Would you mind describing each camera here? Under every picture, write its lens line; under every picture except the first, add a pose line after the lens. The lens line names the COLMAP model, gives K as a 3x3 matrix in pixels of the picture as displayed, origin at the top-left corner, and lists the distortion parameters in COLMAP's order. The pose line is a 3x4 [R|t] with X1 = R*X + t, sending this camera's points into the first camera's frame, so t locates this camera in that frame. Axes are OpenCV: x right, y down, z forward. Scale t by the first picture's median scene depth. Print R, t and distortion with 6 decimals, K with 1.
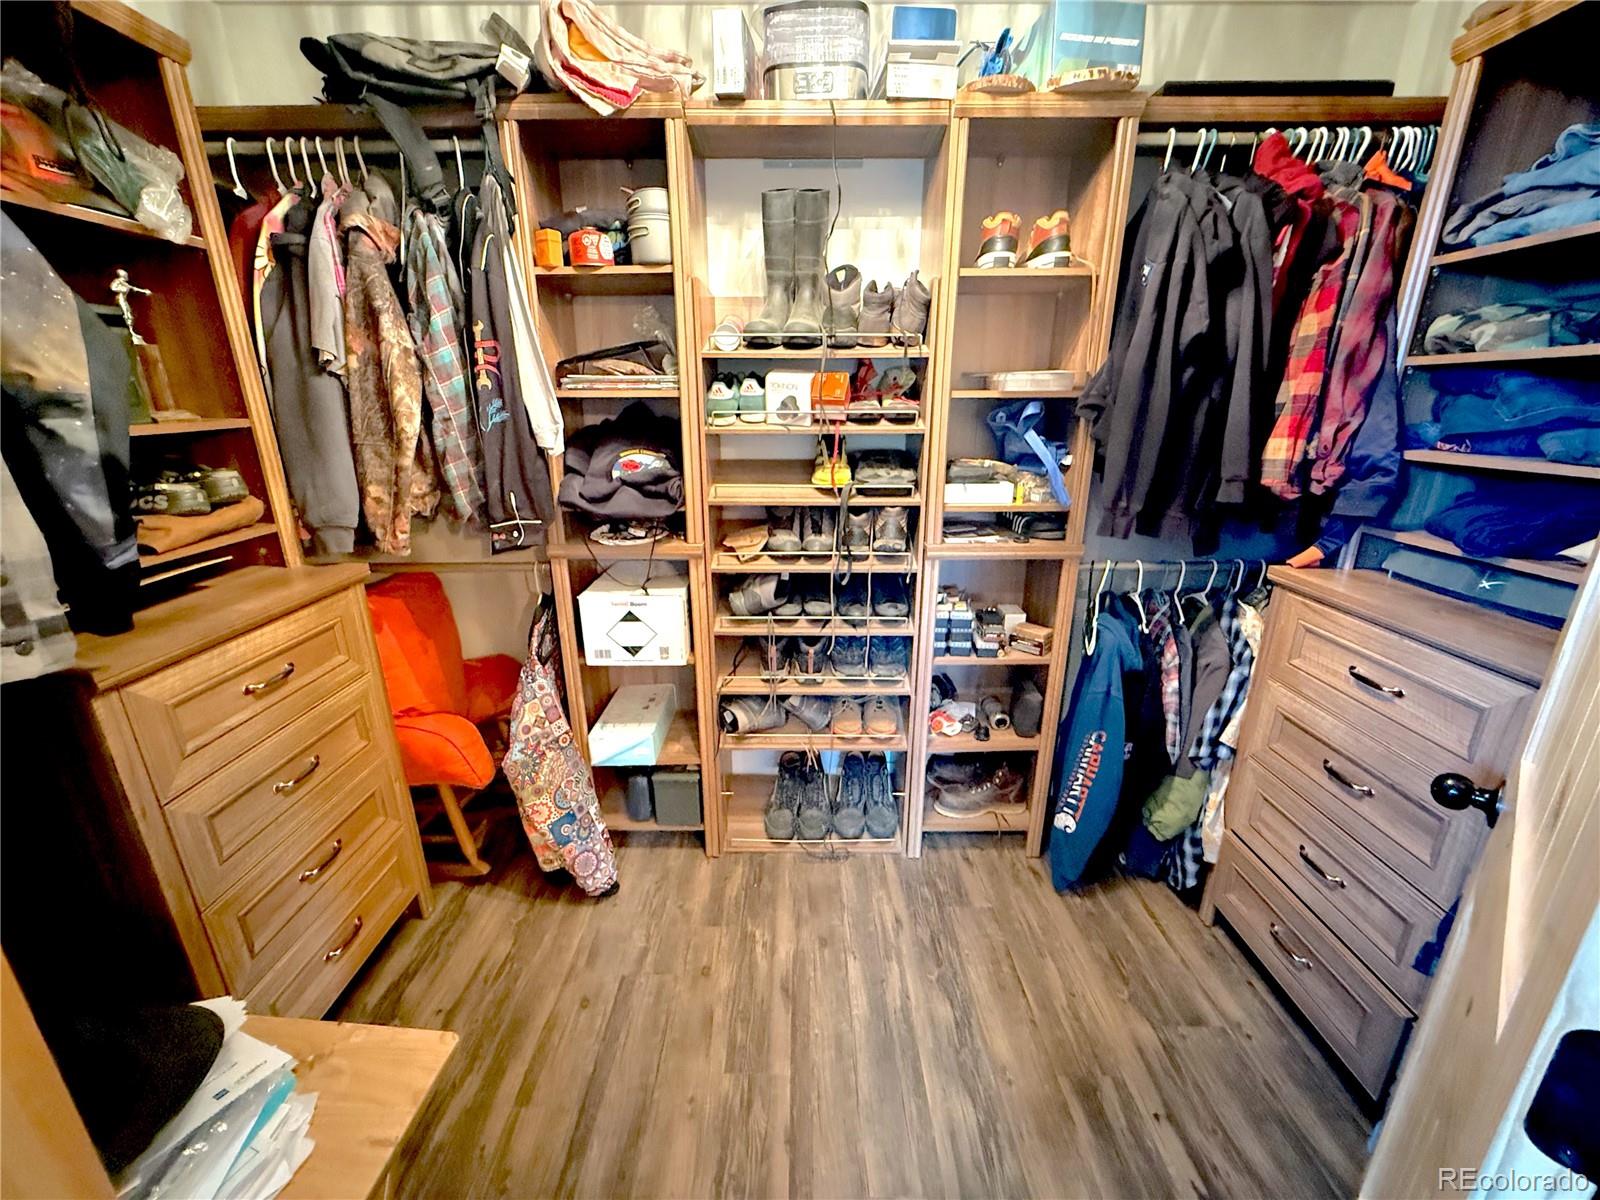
lens RADIAL K [[643.3, 0, 795.4], [0, 643.3, 598.7], [0, 0, 1]] dist [-0.000976, -0.000150]
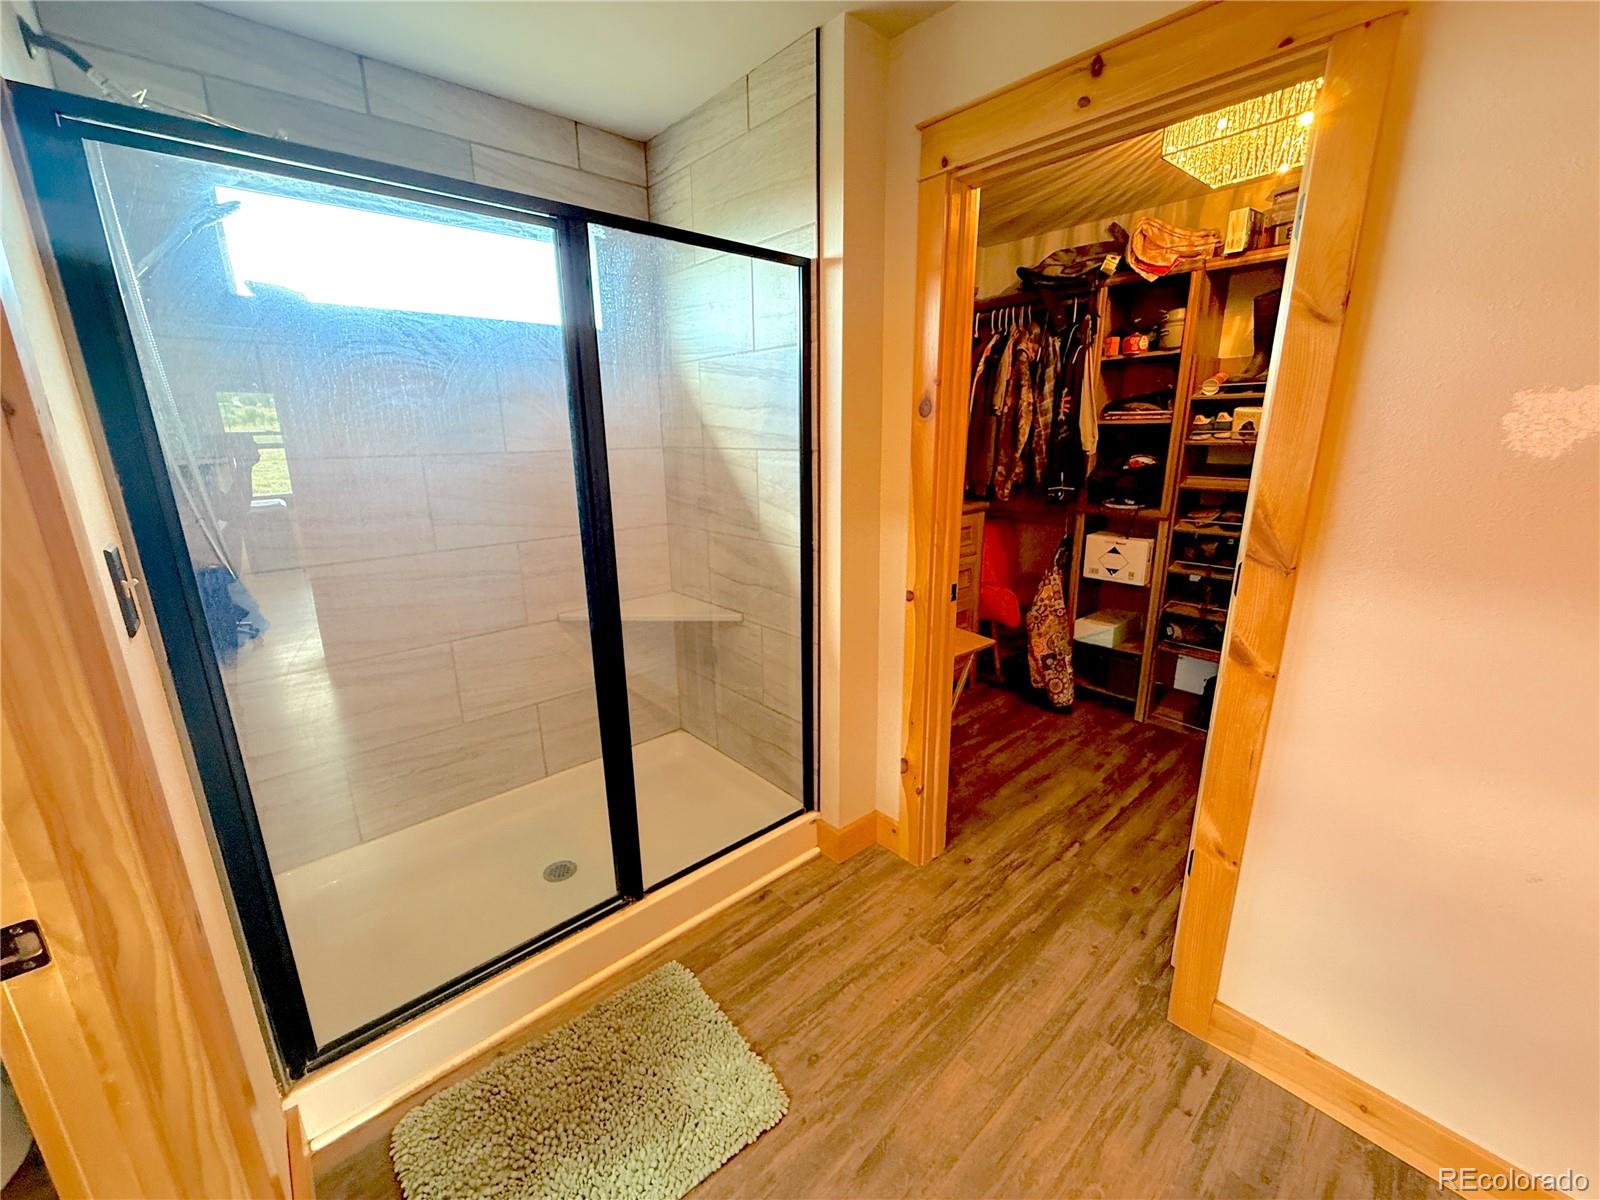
lens RADIAL K [[643.3, 0, 795.4], [0, 643.3, 598.8], [0, 0, 1]] dist [-0.000976, -0.000150]
pose [[0.670828, 0.184115, -0.718395, 0.477561], [-0.212245, 0.975837, 0.051902, 0.273849], [0.710592, 0.117658, 0.693697, -0.867230]]
